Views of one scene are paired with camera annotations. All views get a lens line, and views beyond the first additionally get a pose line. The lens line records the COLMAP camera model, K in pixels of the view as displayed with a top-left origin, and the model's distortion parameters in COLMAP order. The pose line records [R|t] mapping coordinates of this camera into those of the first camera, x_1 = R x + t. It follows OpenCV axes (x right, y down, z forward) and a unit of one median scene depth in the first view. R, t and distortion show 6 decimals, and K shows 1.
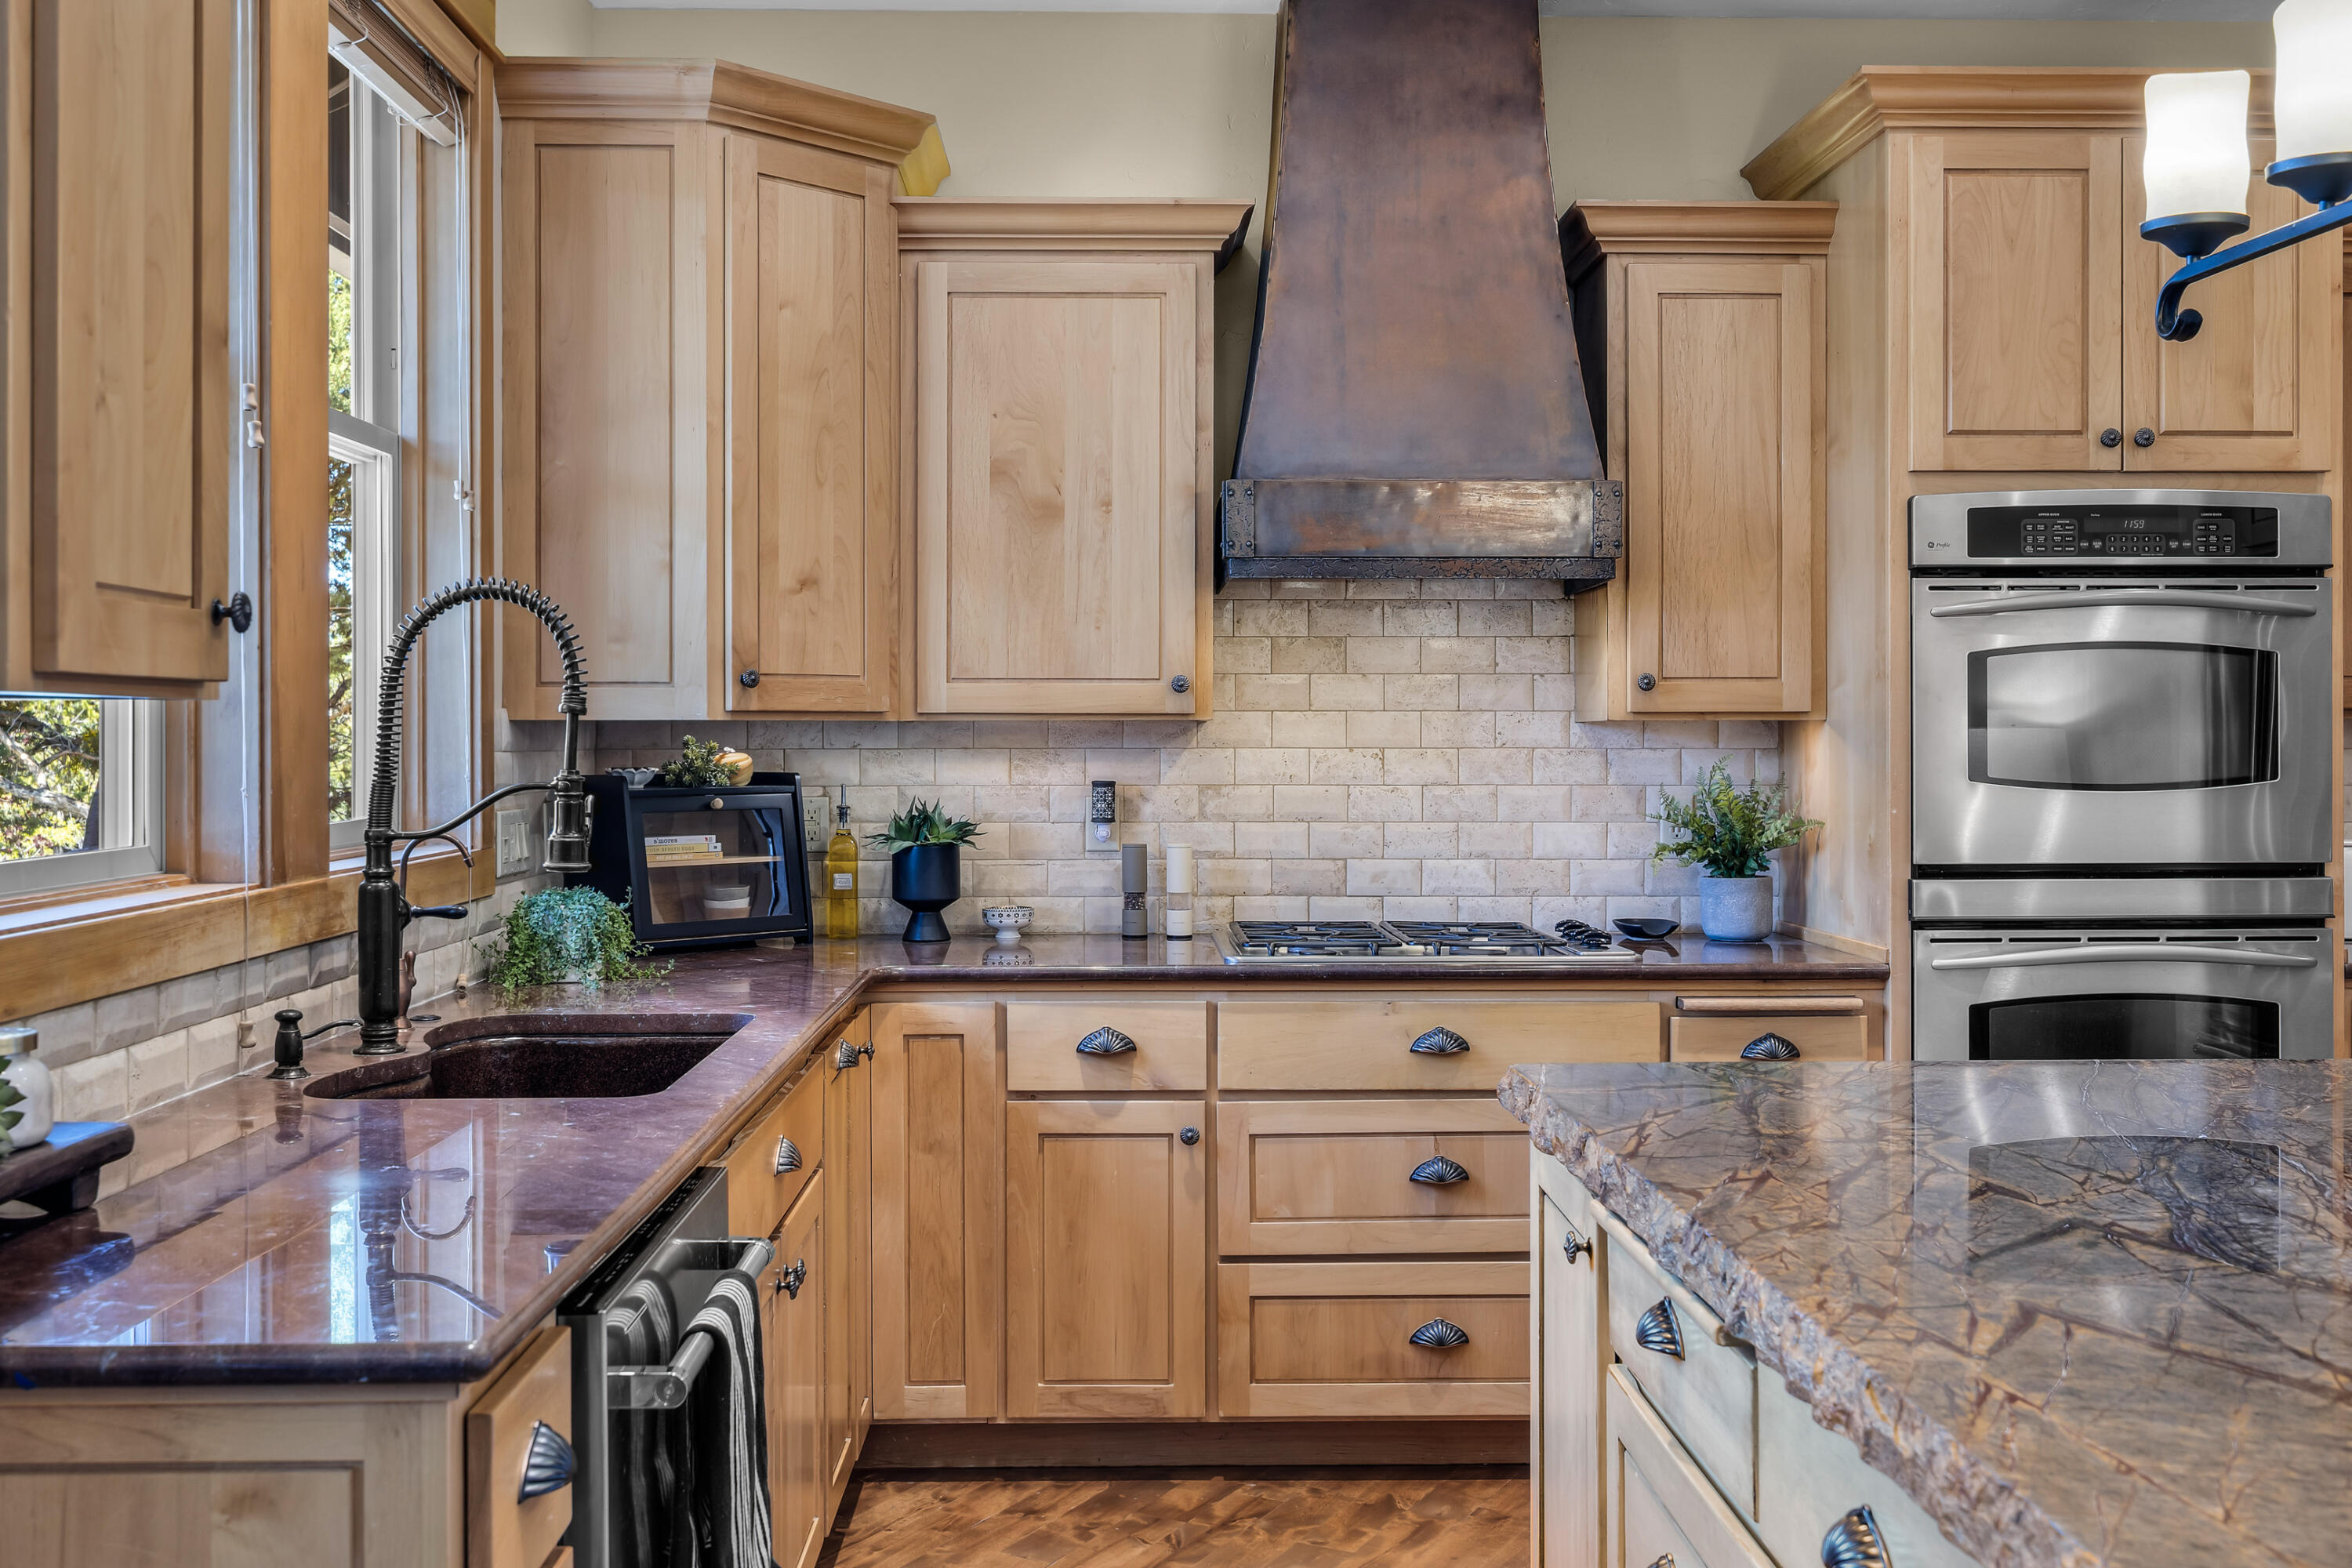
lens RADIAL K [[2255.6, 0, 1176.1], [0, 2255.6, 774.7], [0, 0, 1]] dist [0.007237, 0.000000]
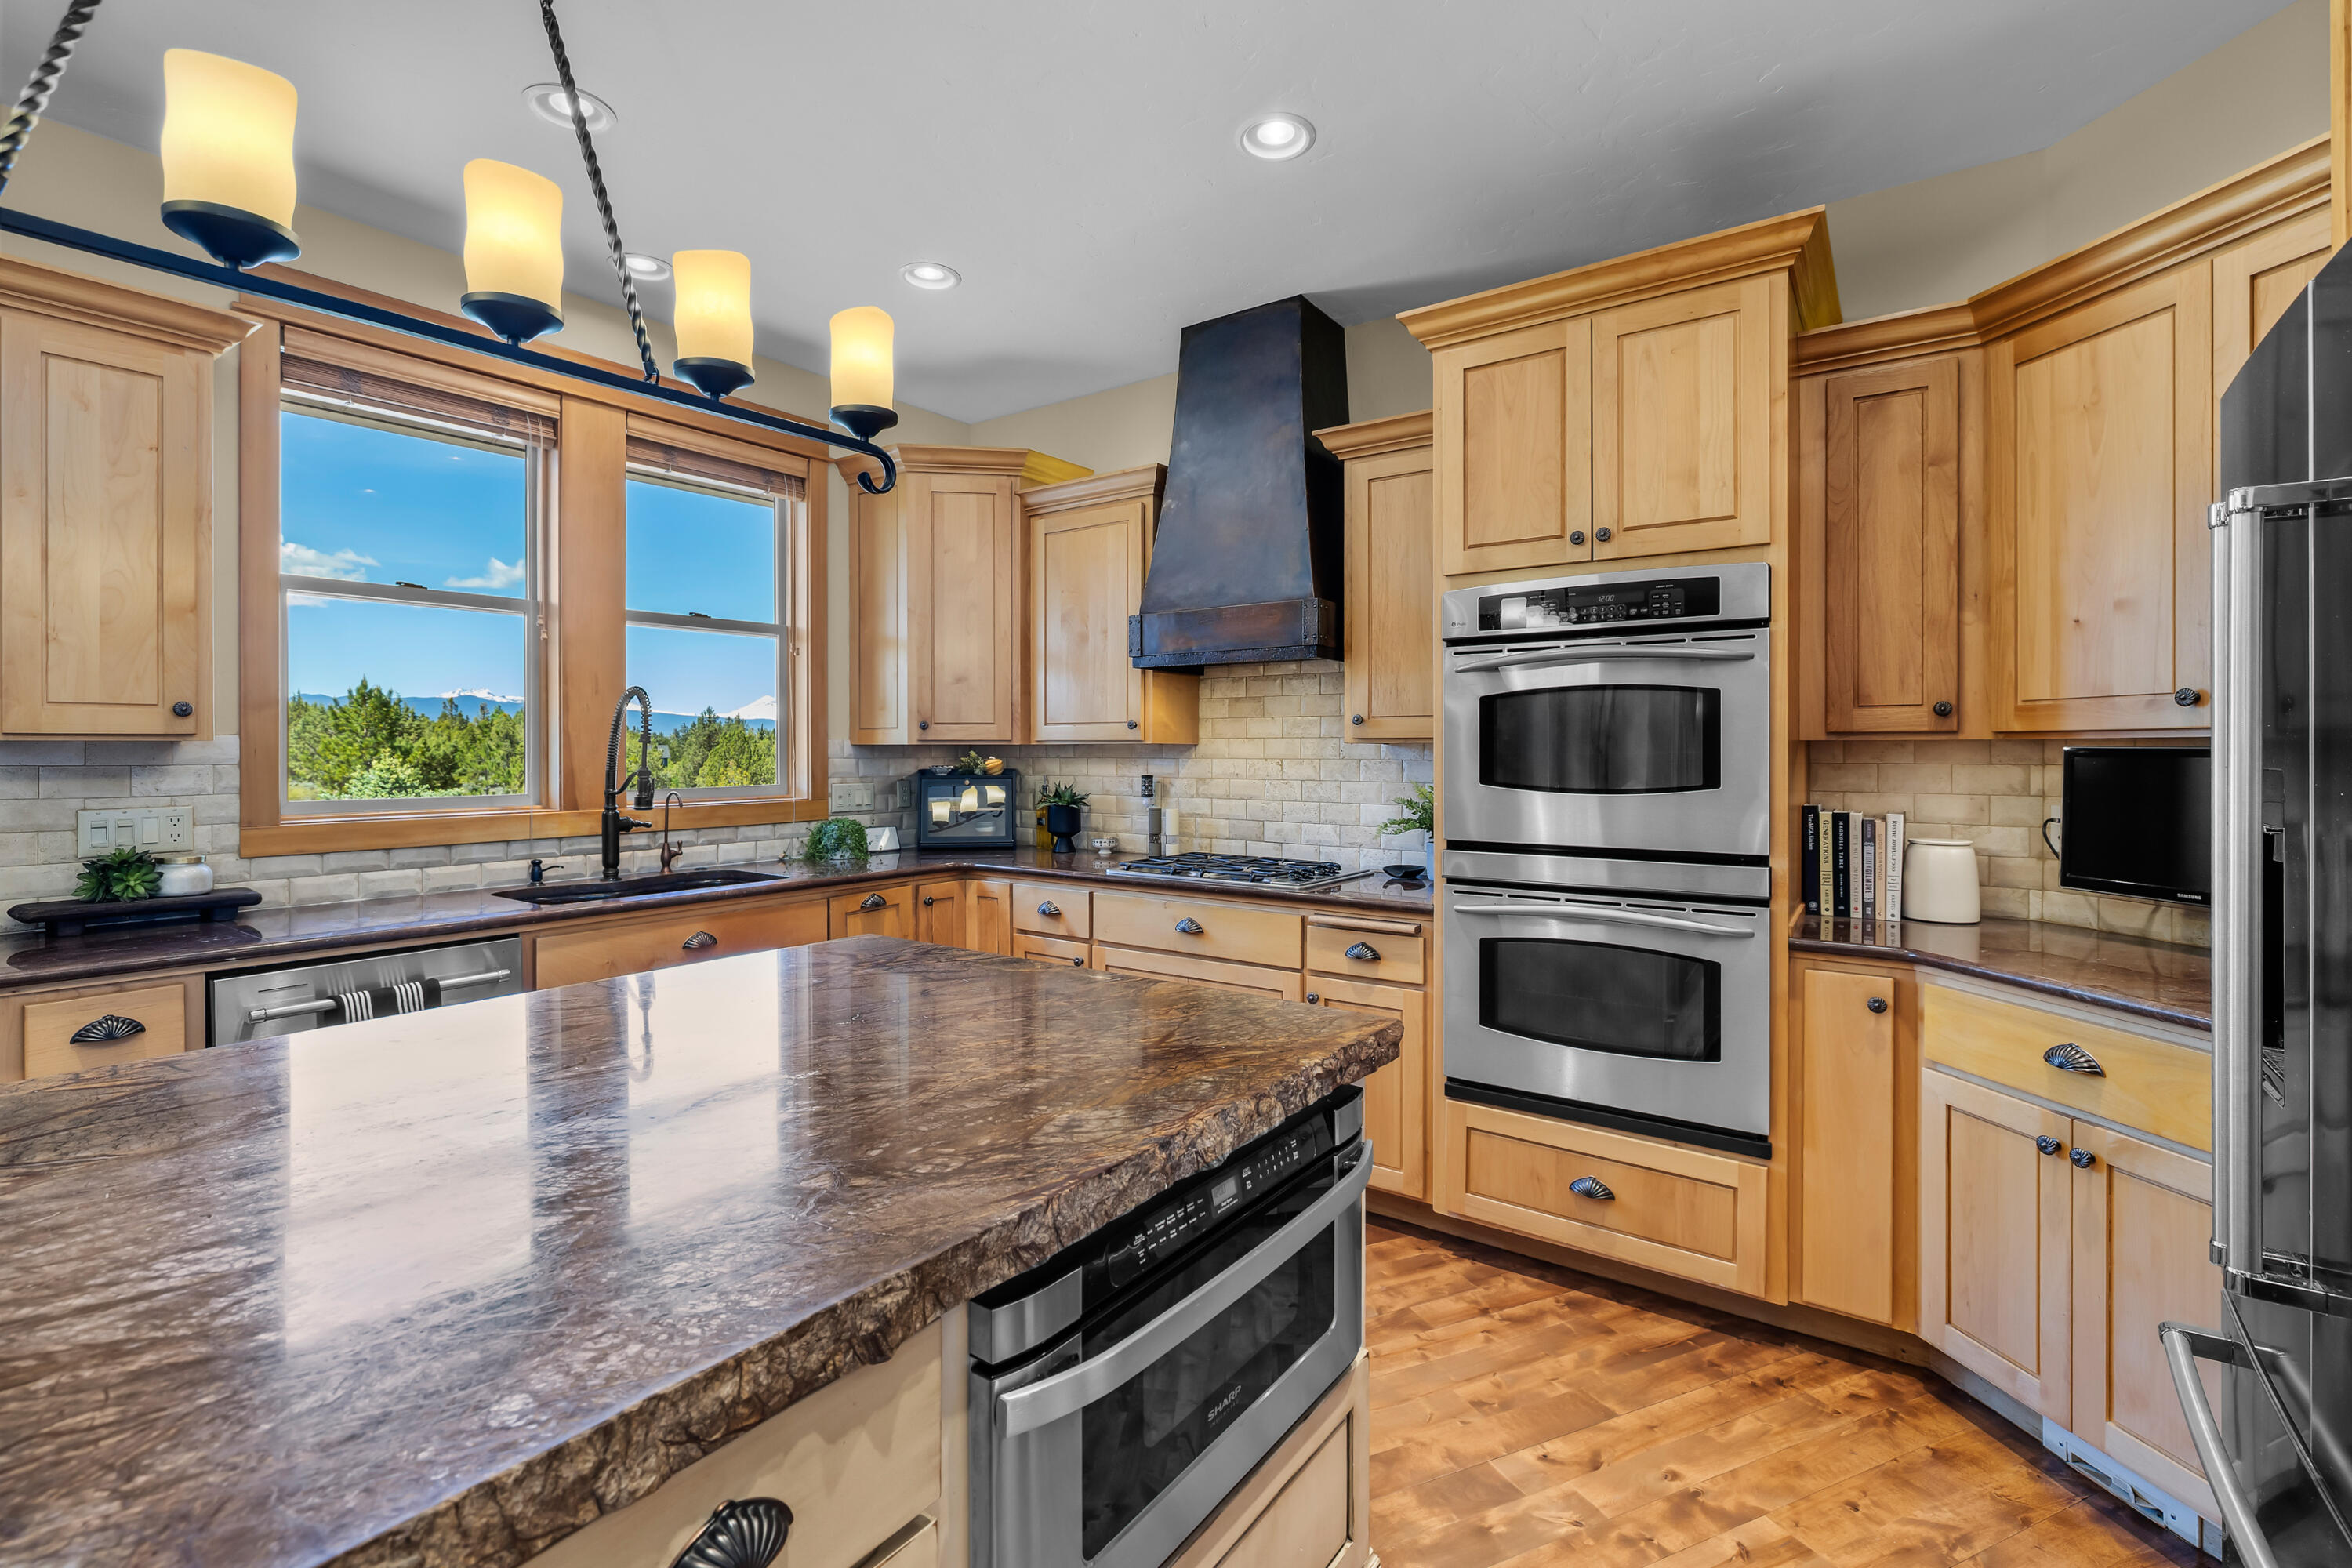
lens RADIAL K [[1068.4, 0, 1171.8], [0, 1068.4, 762.7], [0, 0, 1]] dist [-0.002176, 0.000554]
pose [[0.785700, 0.008321, -0.618552, 0.617860], [-0.010904, 0.999940, -0.000398, -0.008804], [0.618512, 0.007058, 0.785744, 0.333181]]
